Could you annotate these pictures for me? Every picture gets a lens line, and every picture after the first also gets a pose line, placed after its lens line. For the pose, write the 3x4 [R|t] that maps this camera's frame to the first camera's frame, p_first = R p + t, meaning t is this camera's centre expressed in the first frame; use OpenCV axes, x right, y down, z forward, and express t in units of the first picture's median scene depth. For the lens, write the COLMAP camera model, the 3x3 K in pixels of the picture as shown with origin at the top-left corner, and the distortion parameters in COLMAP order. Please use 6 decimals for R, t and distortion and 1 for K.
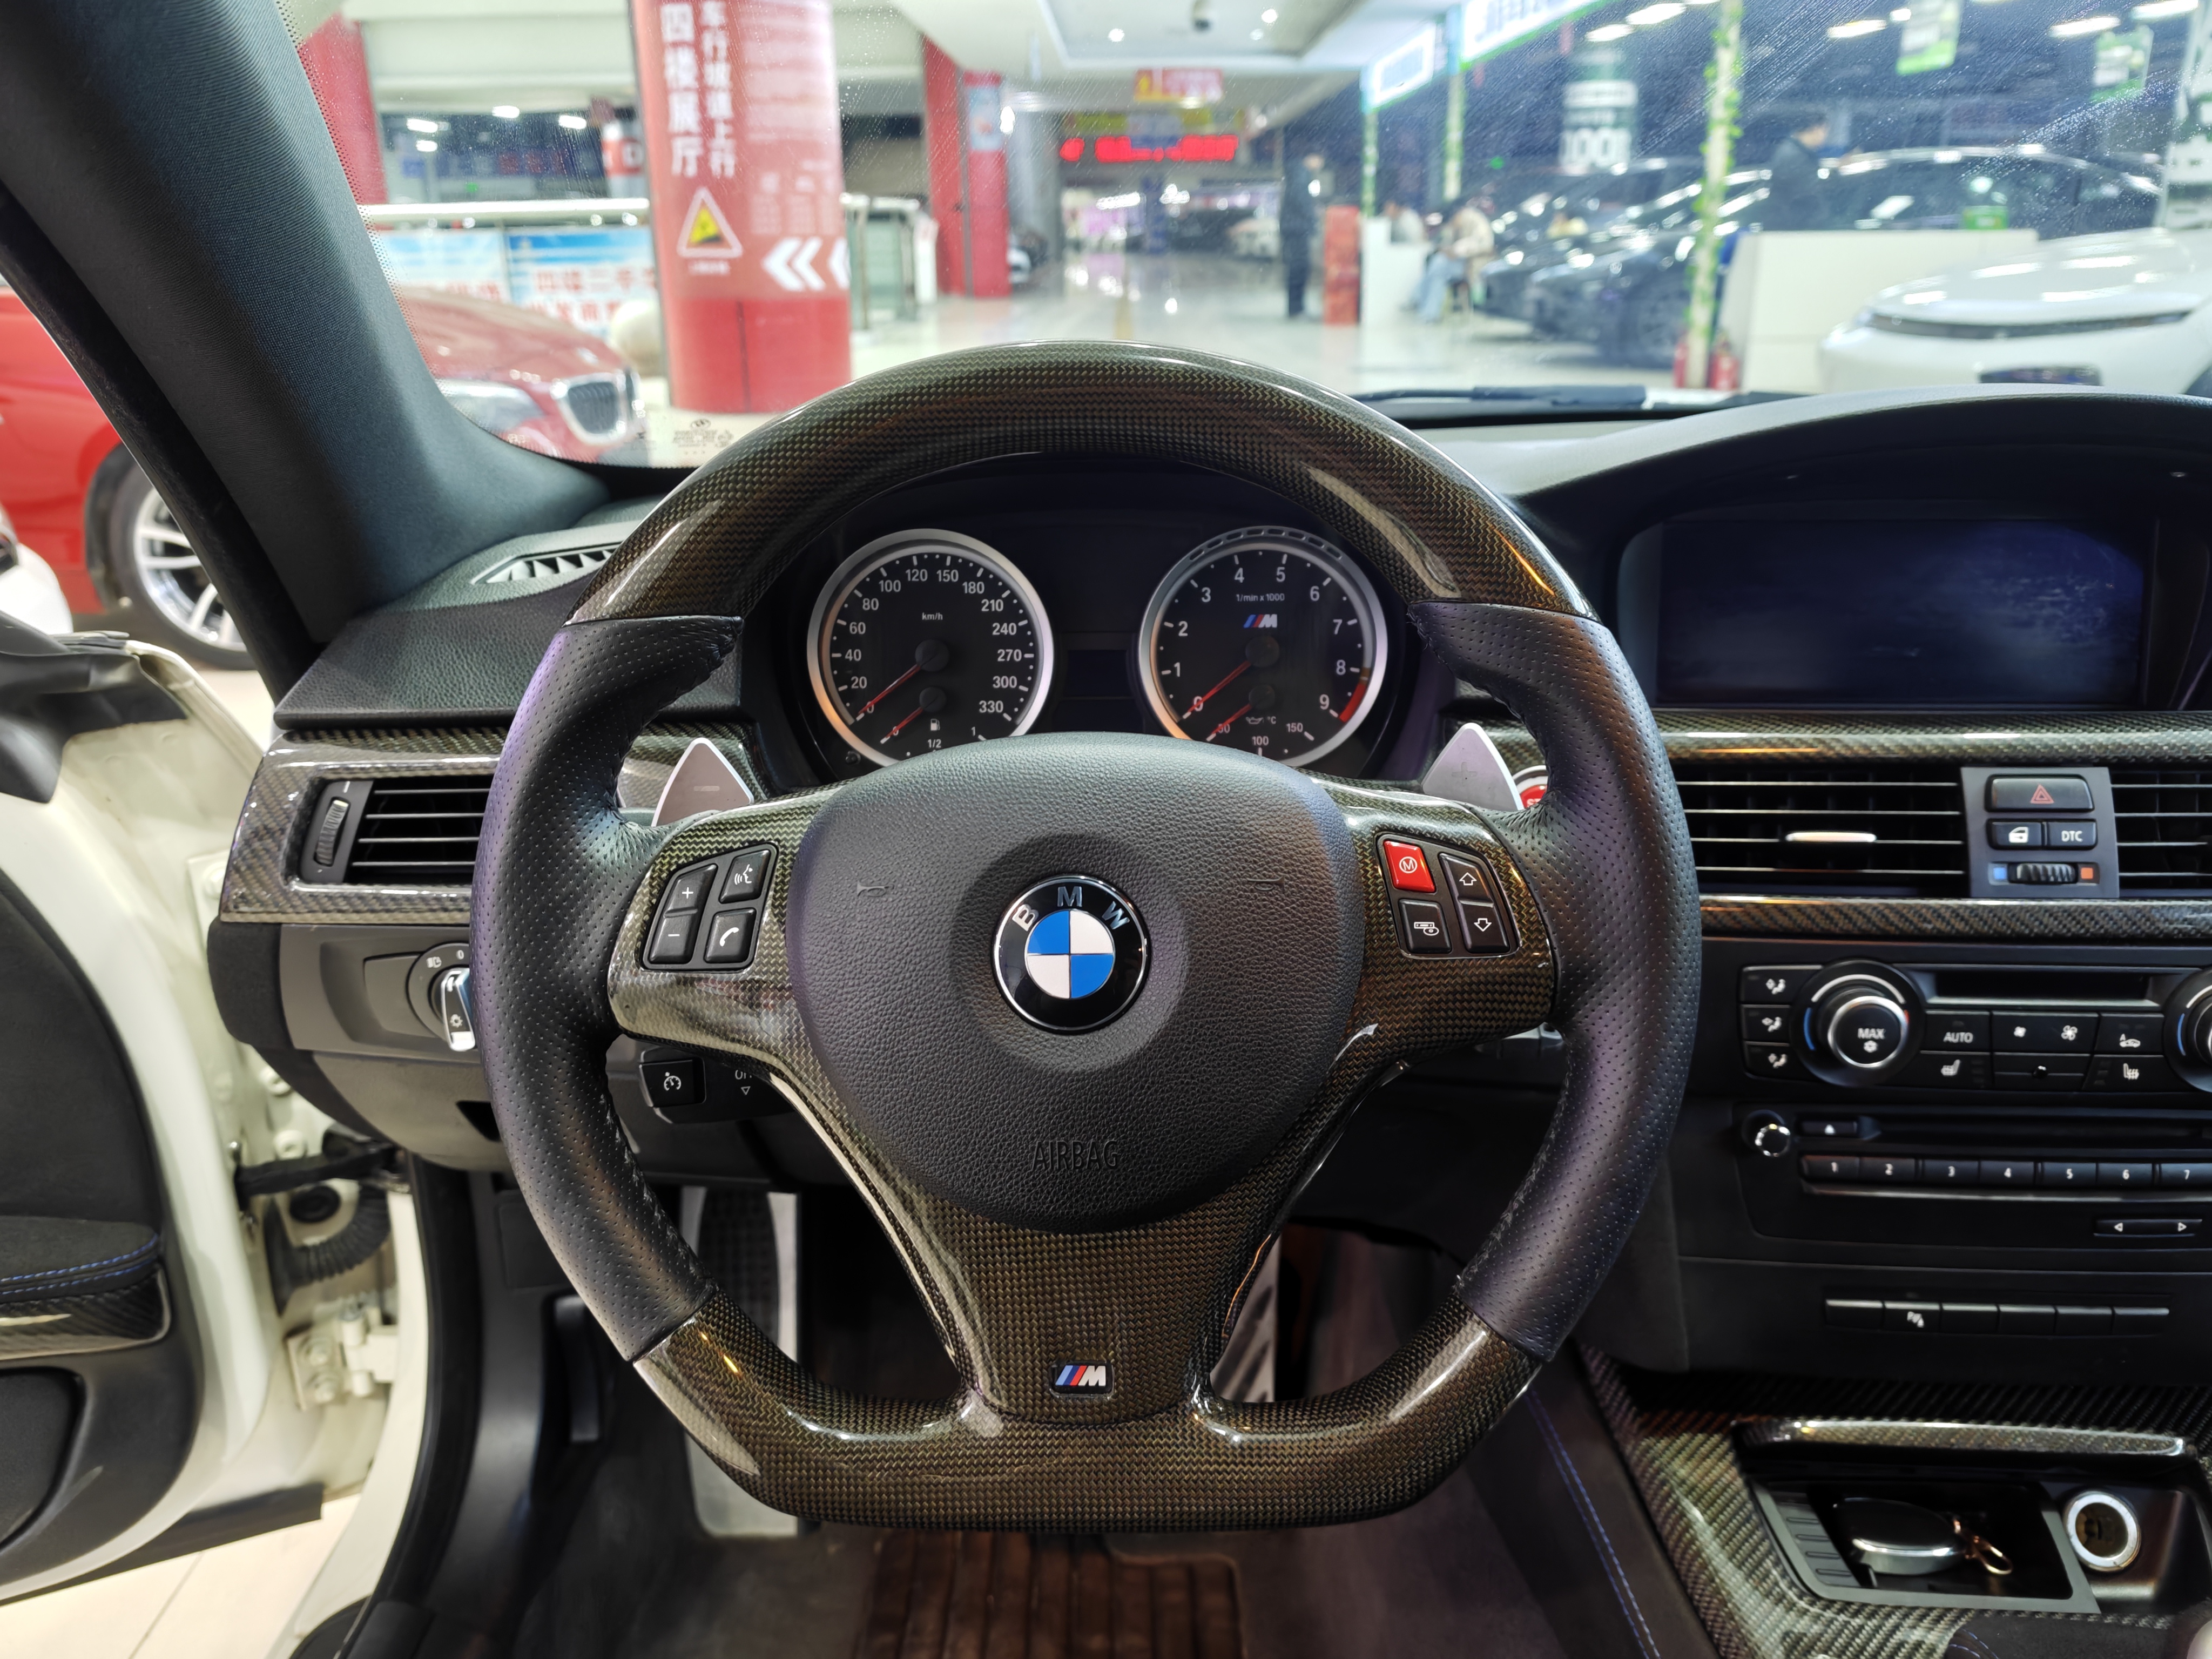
lens RADIAL K [[1652.2, 0, 1106.0], [0, 1652.2, 829.5], [0, 0, 1]] dist [-0.006926, -0.007866]
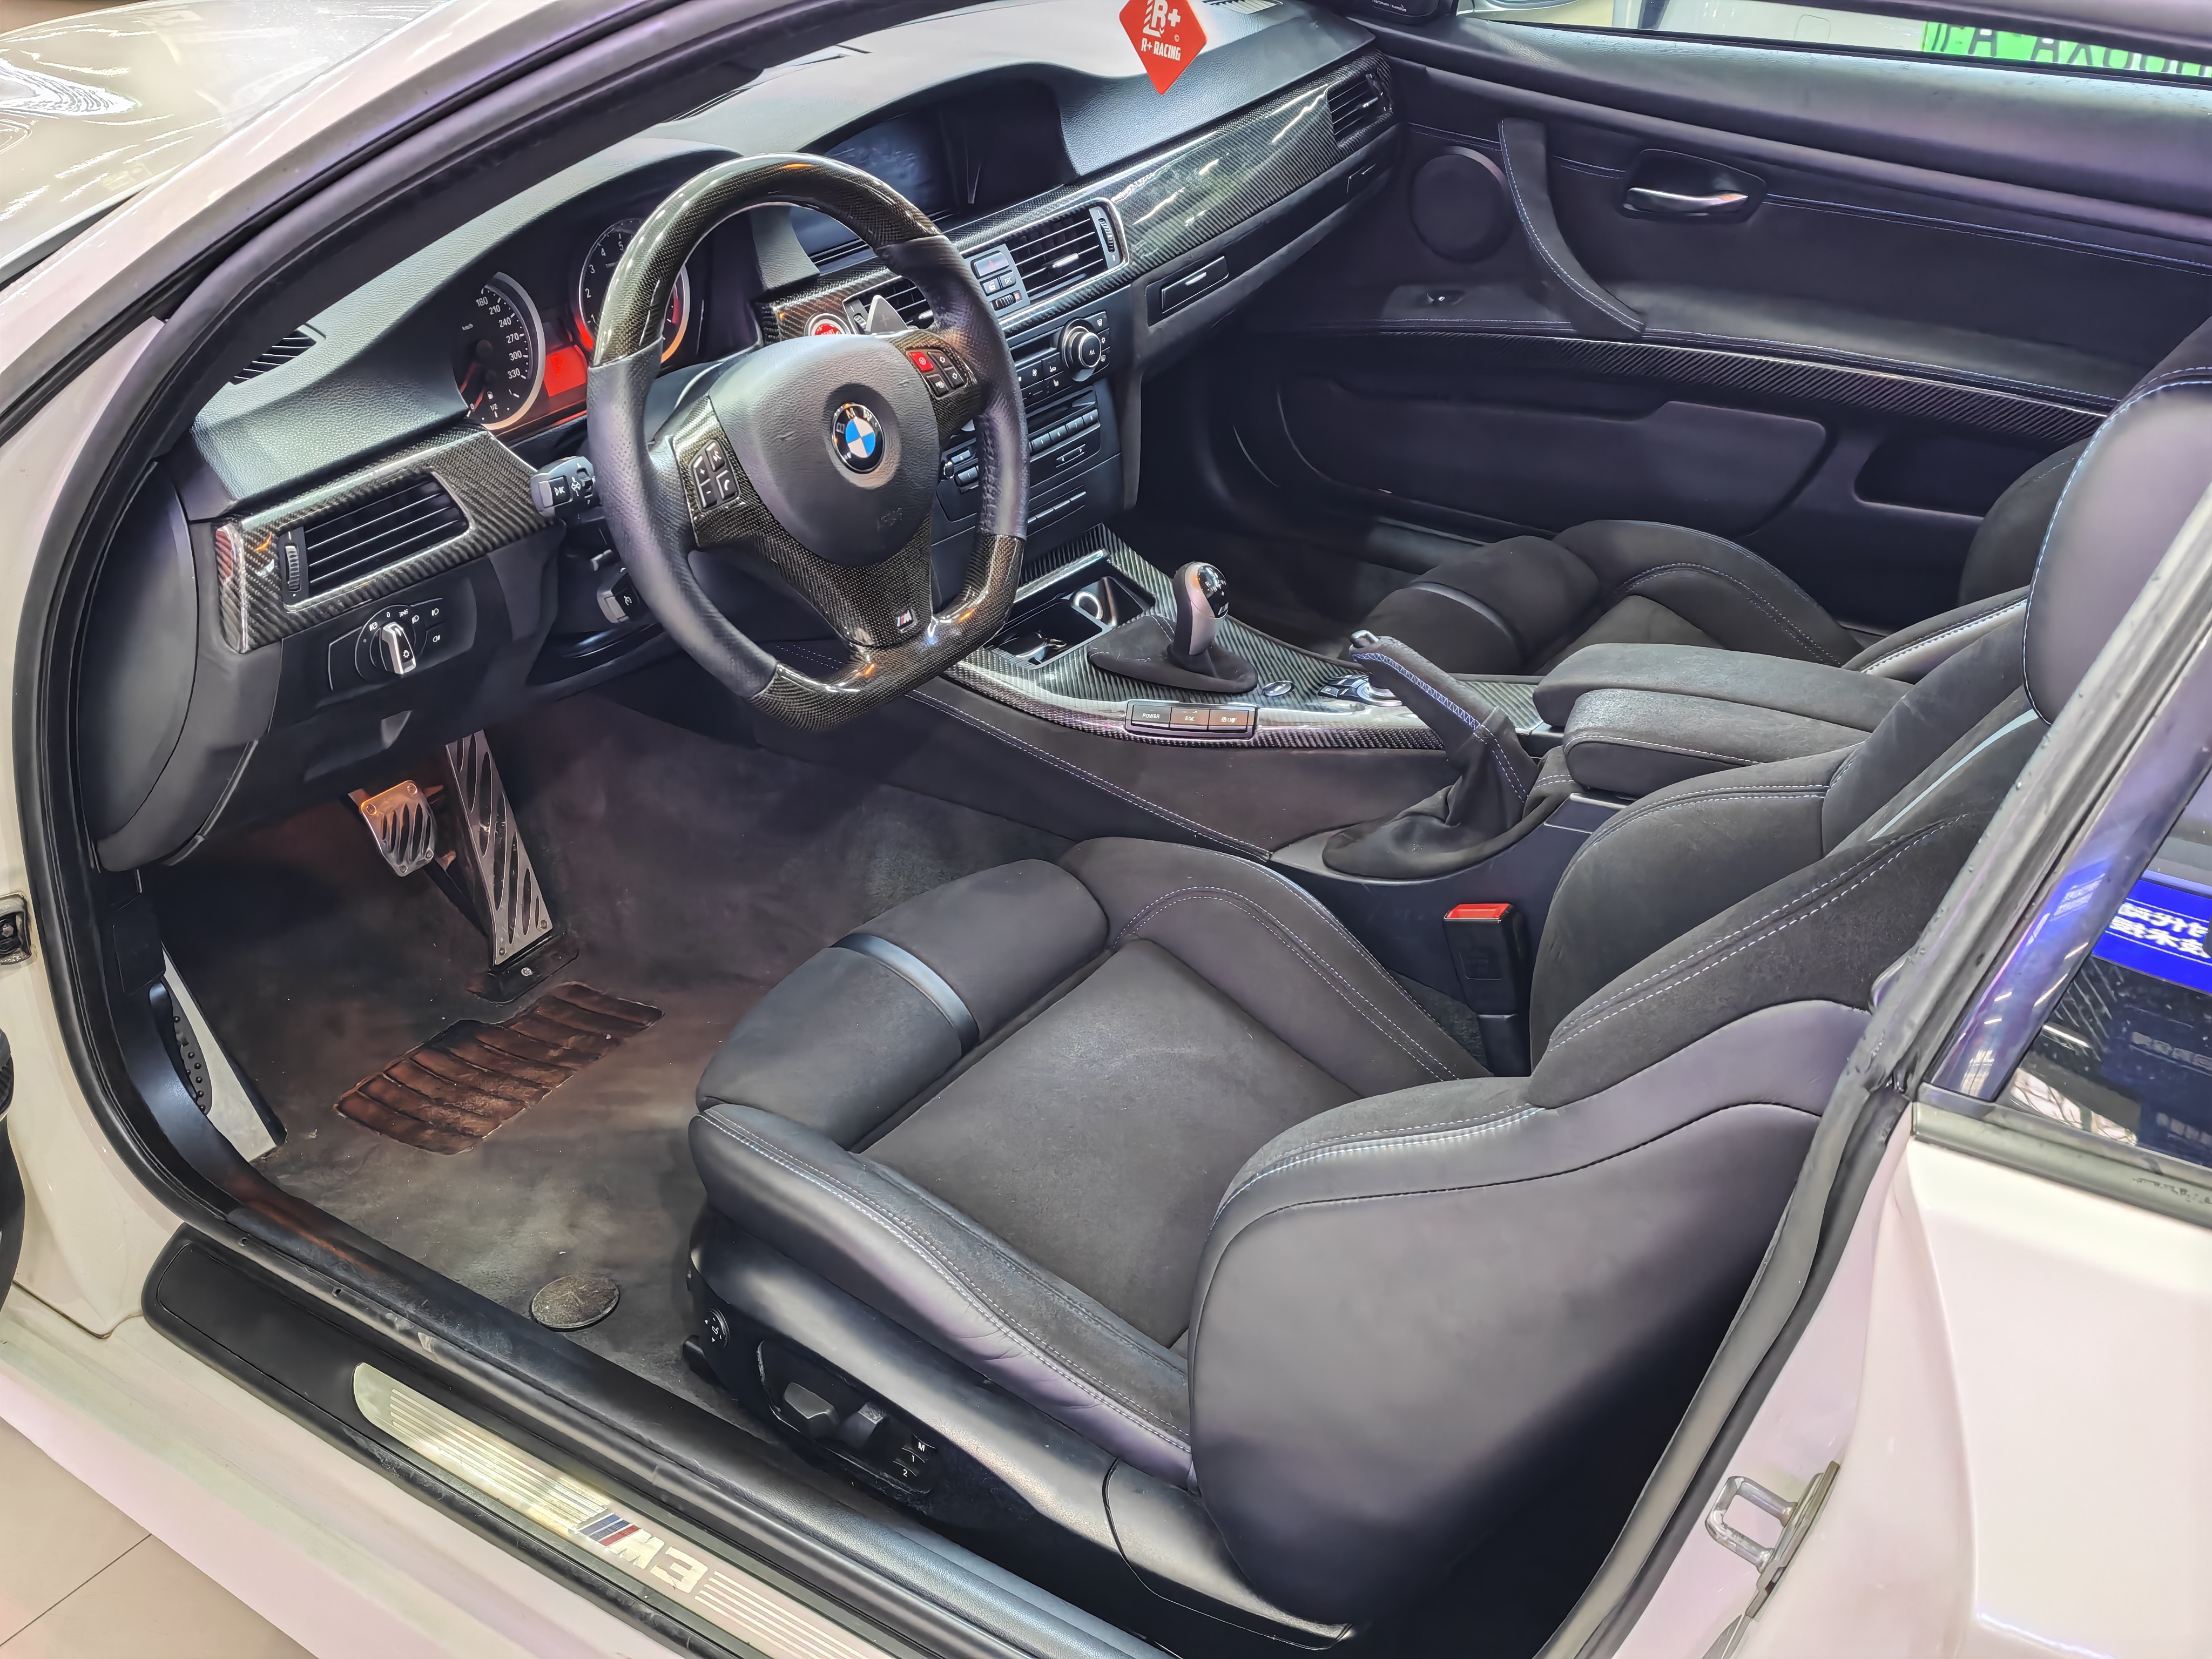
lens RADIAL K [[2418.4, 0, 1106.0], [0, 2418.4, 829.5], [0, 0, 1]] dist [0.104712, 0.002816]
pose [[0.565235, -0.411839, 0.714771, -0.127924], [0.273406, 0.911016, 0.308705, -0.019510], [-0.778305, 0.020932, 0.627537, -0.071012]]
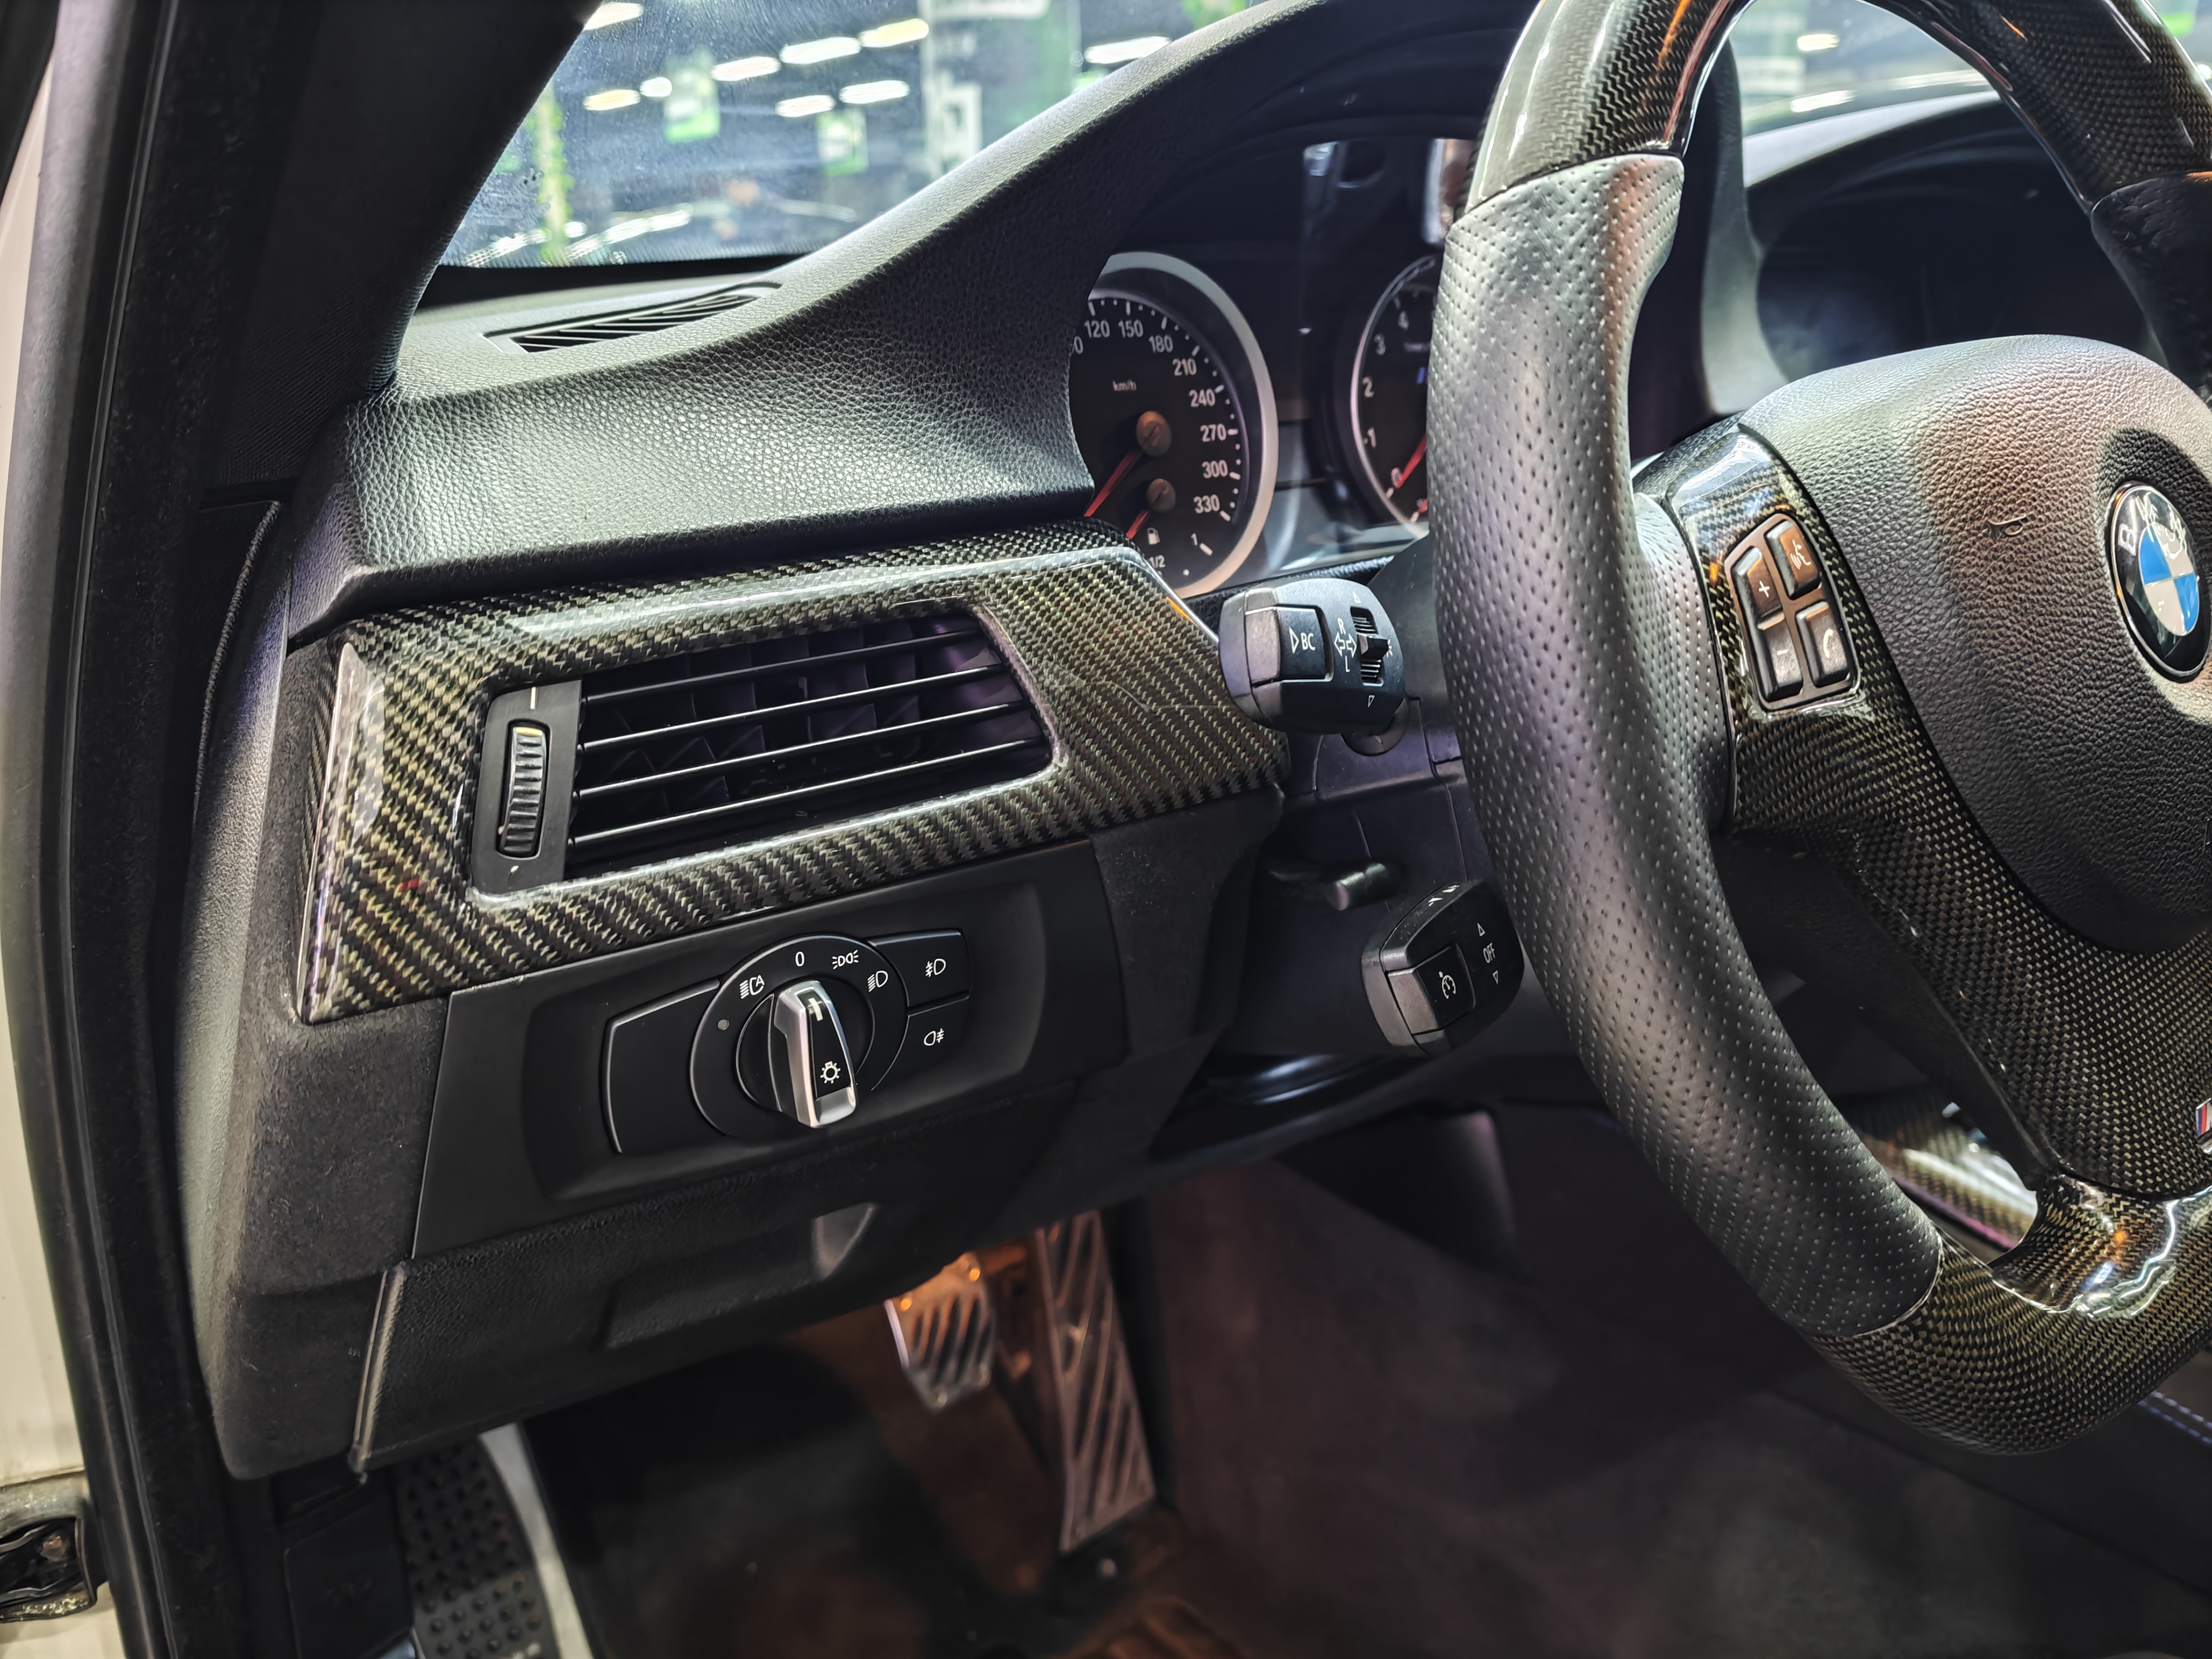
lens RADIAL K [[1658.5, 0, 1093.9], [0, 1658.5, 832.5], [0, 0, 1]] dist [0.115844, -0.294146]
pose [[0.783326, -0.200099, 0.588524, -0.047046], [0.225851, 0.973686, 0.030447, 0.002906], [-0.579130, 0.109068, 0.807906, 0.035294]]
